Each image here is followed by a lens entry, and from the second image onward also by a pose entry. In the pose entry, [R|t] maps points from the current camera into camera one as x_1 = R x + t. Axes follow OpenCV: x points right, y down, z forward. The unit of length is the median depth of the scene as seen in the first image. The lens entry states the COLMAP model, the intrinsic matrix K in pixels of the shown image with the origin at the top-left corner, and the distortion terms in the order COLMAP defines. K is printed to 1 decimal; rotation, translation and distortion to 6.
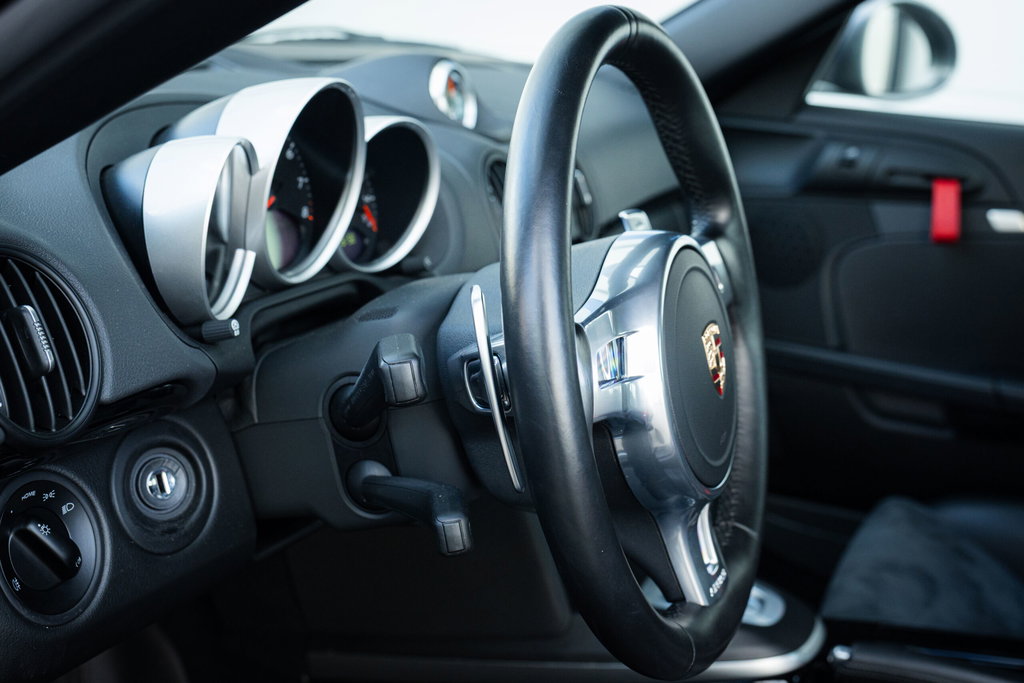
lens RADIAL K [[1373.3, 0, 512.0], [0, 1373.3, 341.5], [0, 0, 1]] dist [0.014359, 0.030319]
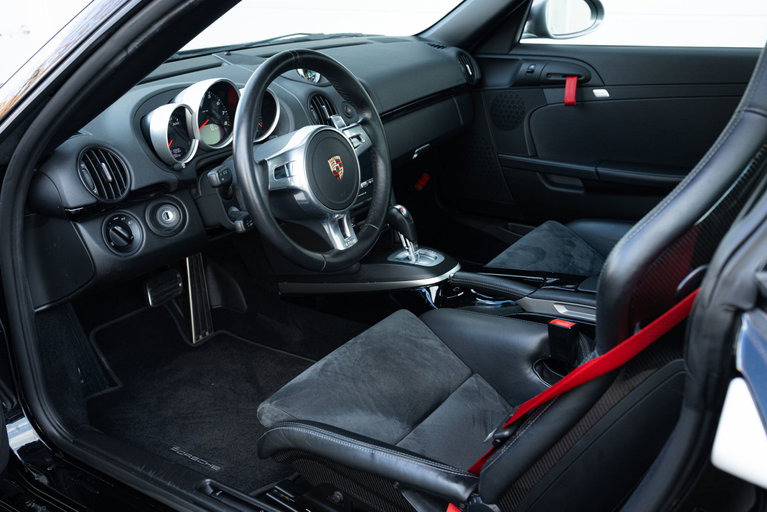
lens RADIAL K [[735.7, 0, 383.5], [0, 735.7, 256.0], [0, 0, 1]] dist [0.056666, -0.003271]
pose [[0.975428, -0.026816, -0.218680, 0.574643], [0.054905, 0.990837, 0.123400, 0.010733], [0.213368, -0.132374, 0.967962, -0.537281]]
